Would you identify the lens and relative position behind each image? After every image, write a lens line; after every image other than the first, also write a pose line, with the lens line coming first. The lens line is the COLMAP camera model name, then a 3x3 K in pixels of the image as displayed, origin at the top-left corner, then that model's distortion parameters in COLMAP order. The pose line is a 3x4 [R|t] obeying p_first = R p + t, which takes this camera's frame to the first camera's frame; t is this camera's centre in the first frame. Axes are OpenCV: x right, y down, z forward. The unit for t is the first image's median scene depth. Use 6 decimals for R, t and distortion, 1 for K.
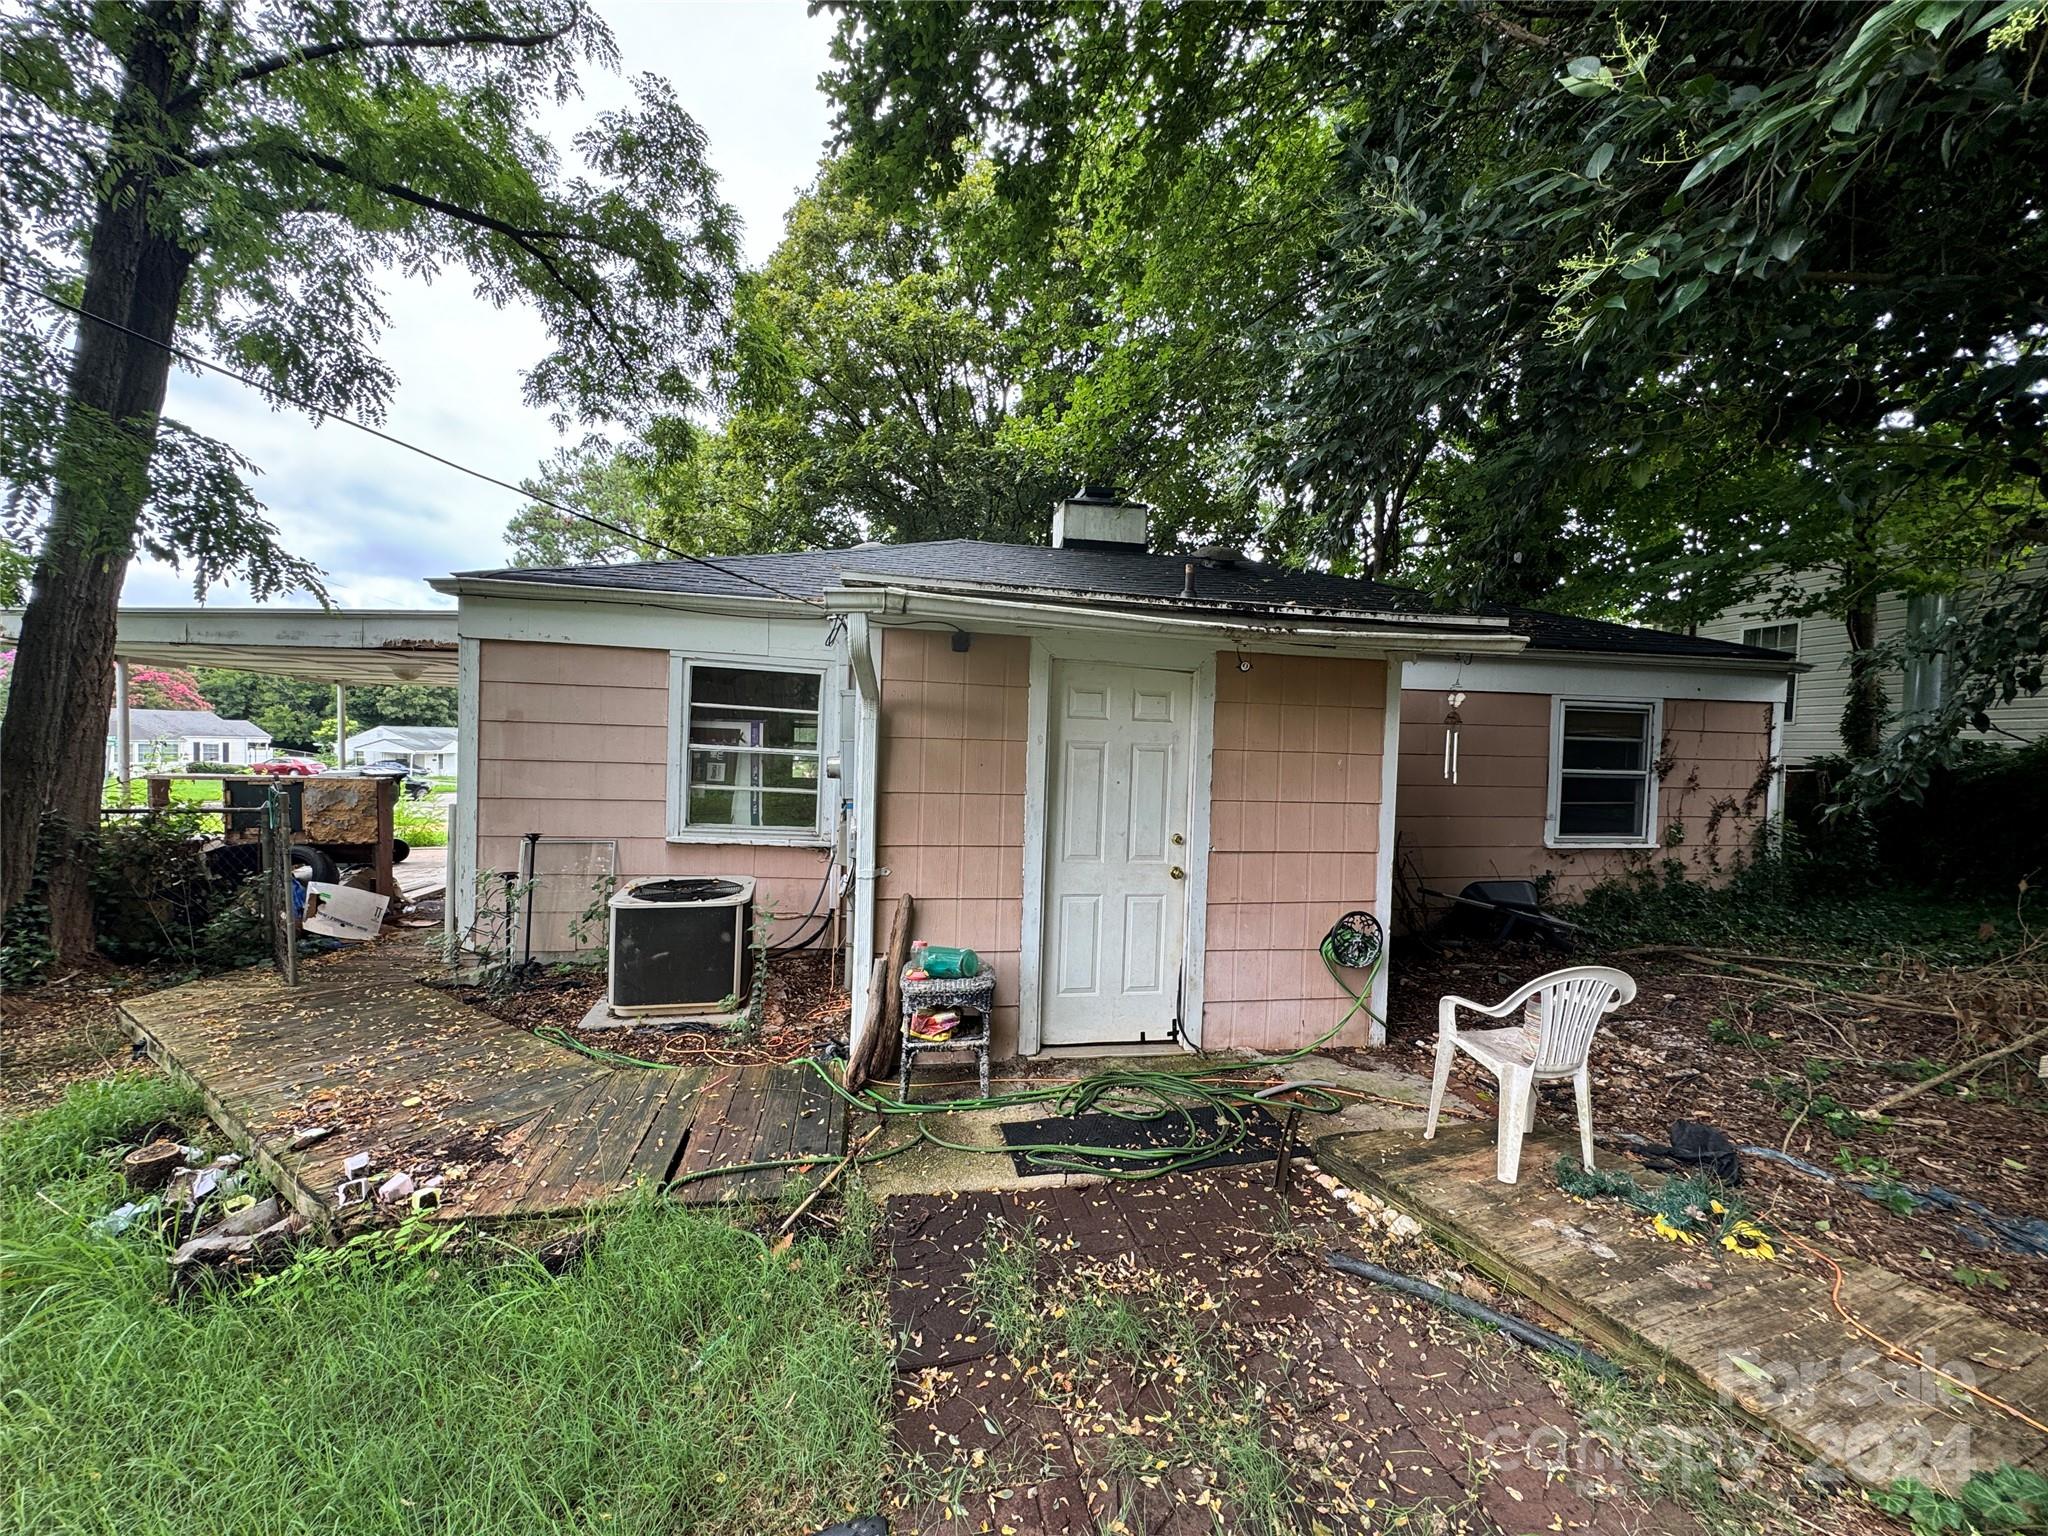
lens RADIAL K [[812.4, 0, 1025.4], [0, 812.4, 773.9], [0, 0, 1]] dist [-0.001736, 0.000520]
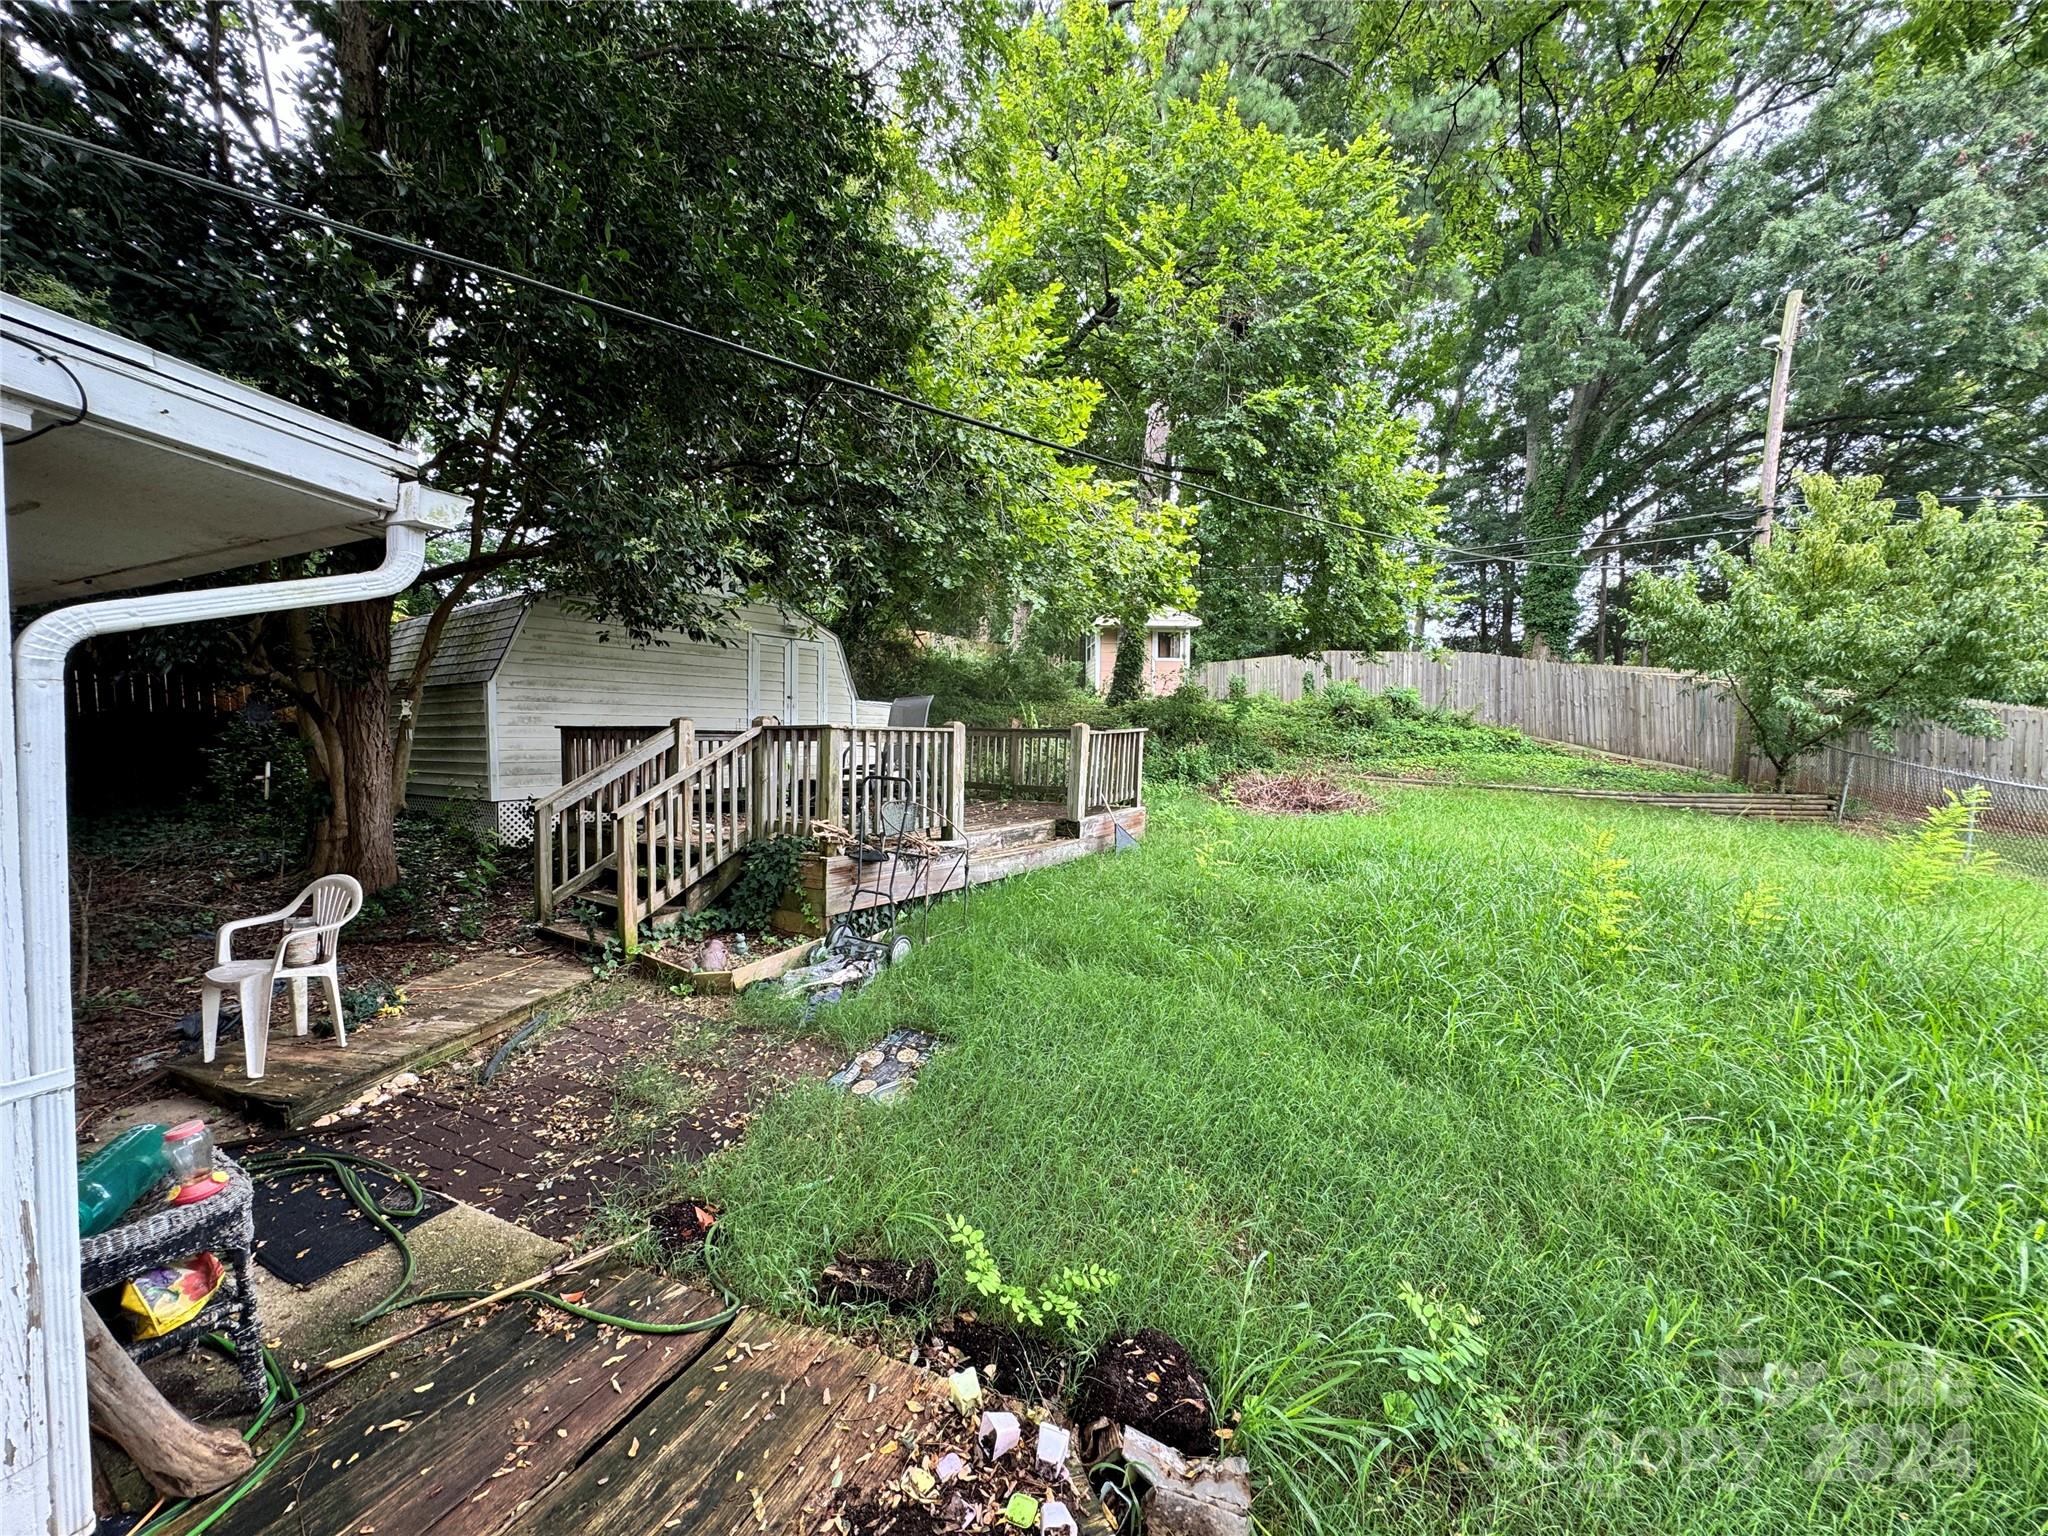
lens RADIAL K [[812.4, 0, 1017.8], [0, 812.4, 771.4], [0, 0, 1]] dist [-0.001736, 0.000520]
pose [[-0.820275, -0.061295, 0.568676, -0.540469], [-0.014416, 0.996141, 0.086575, -0.046730], [-0.571788, 0.062818, -0.817993, 0.712828]]
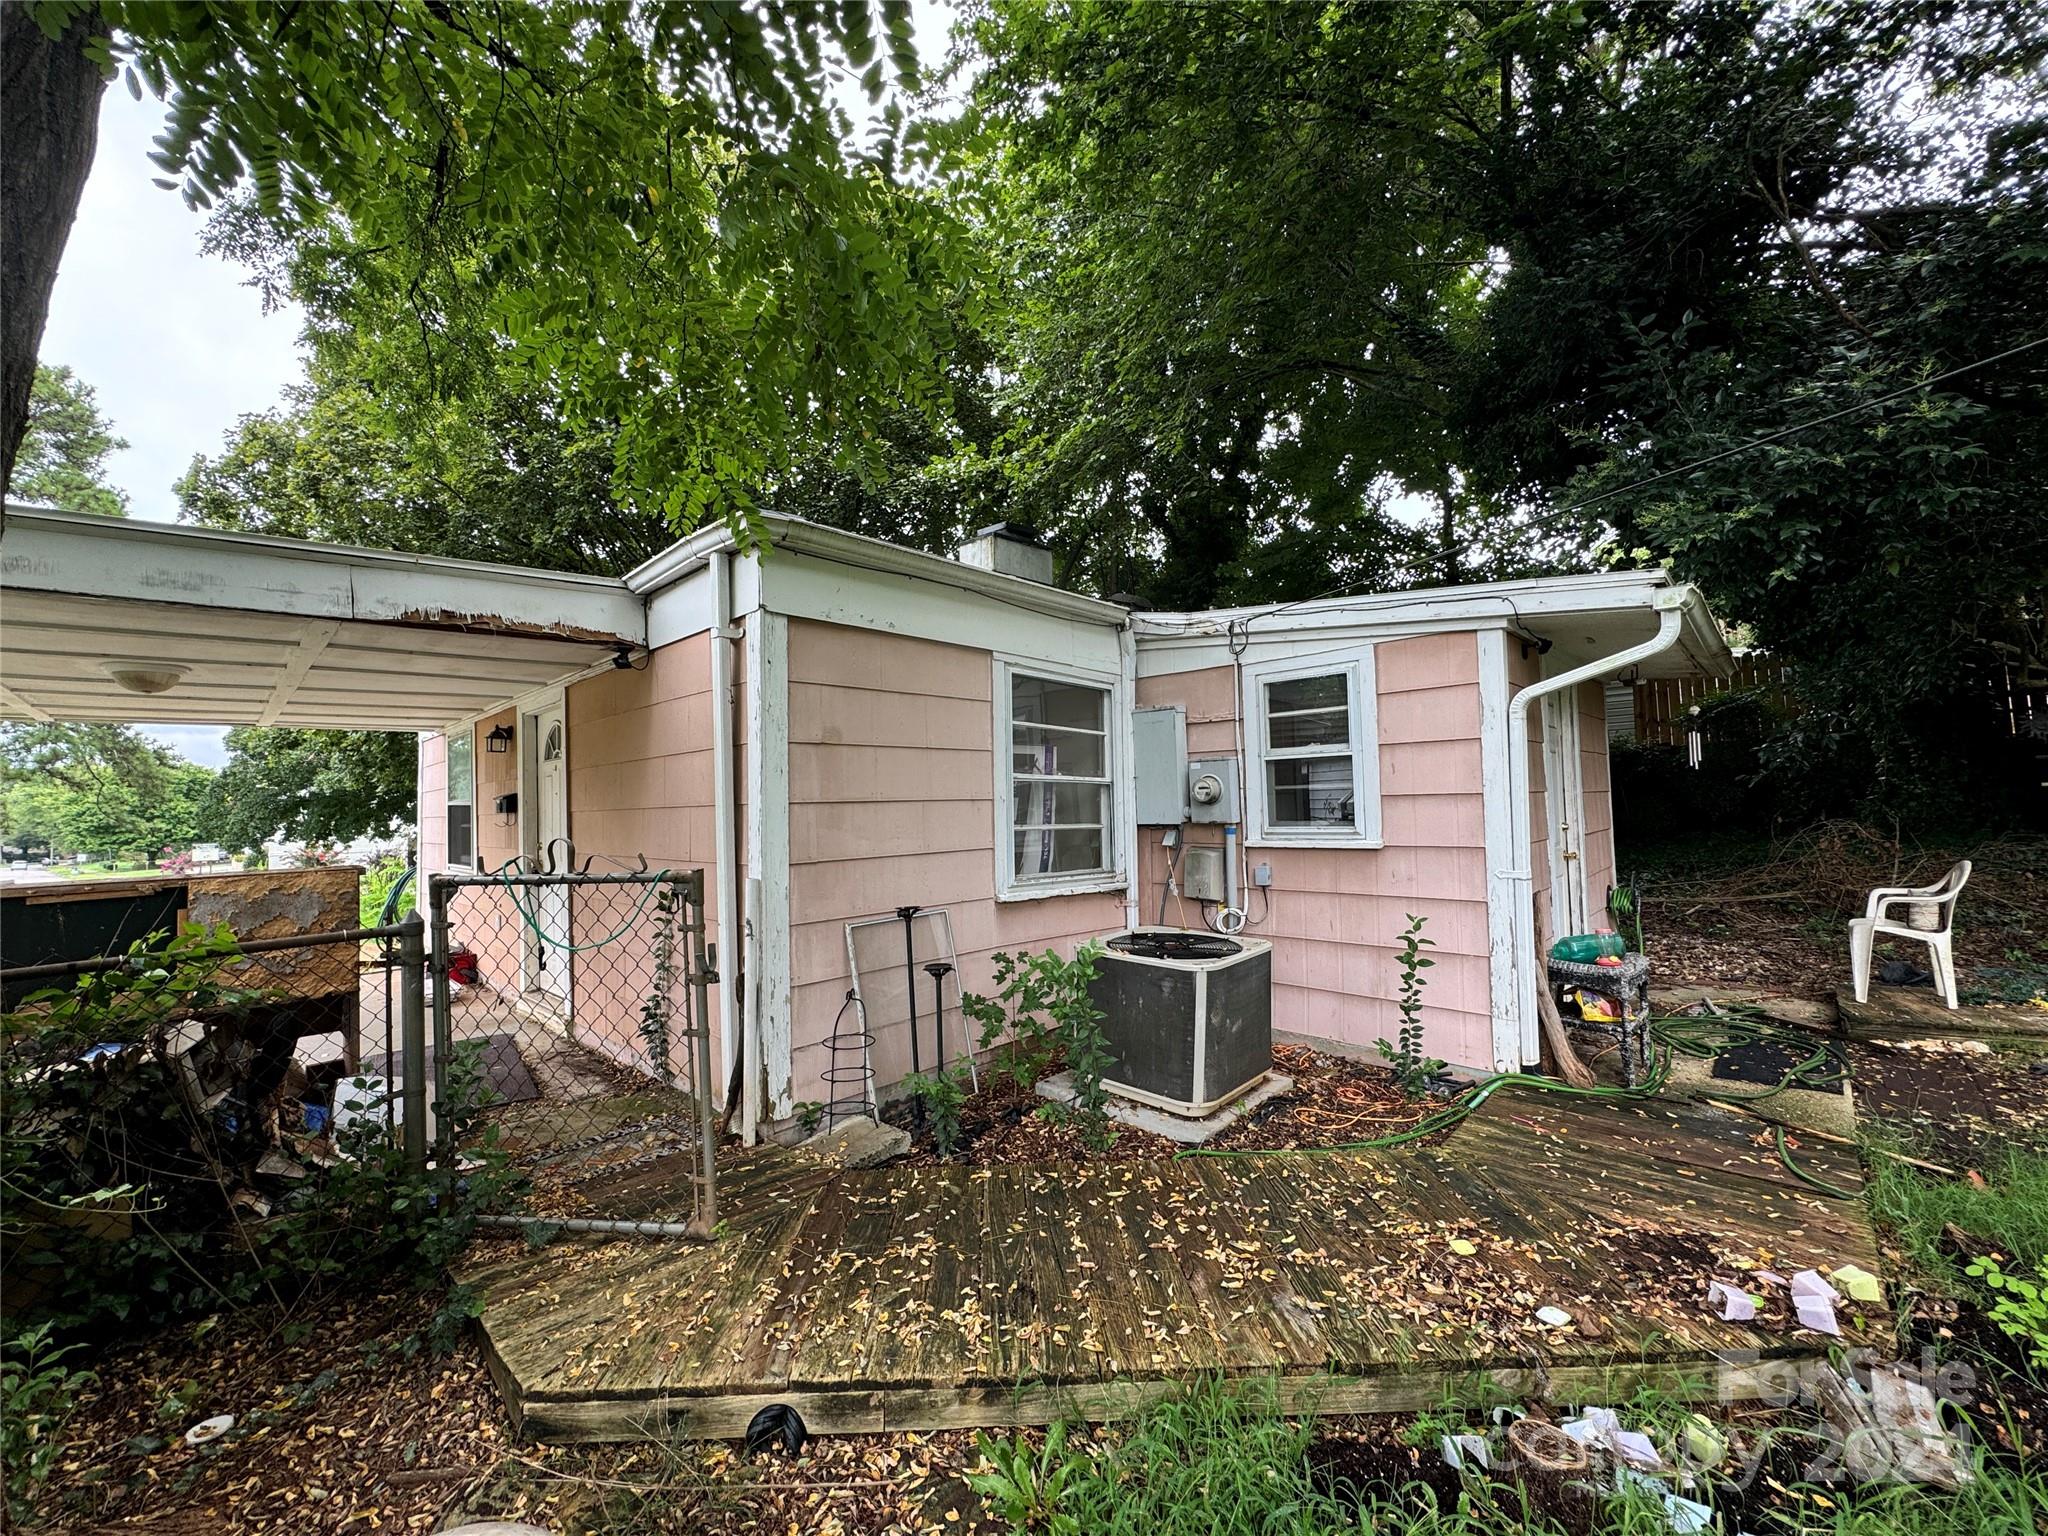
lens RADIAL K [[812.4, 0, 1028.1], [0, 812.4, 773.0], [0, 0, 1]] dist [-0.001736, 0.000520]
pose [[0.812012, -0.029664, 0.582886, -0.862934], [0.068221, 0.996685, -0.044316, -0.001112], [-0.579639, 0.075750, 0.811345, 0.363970]]
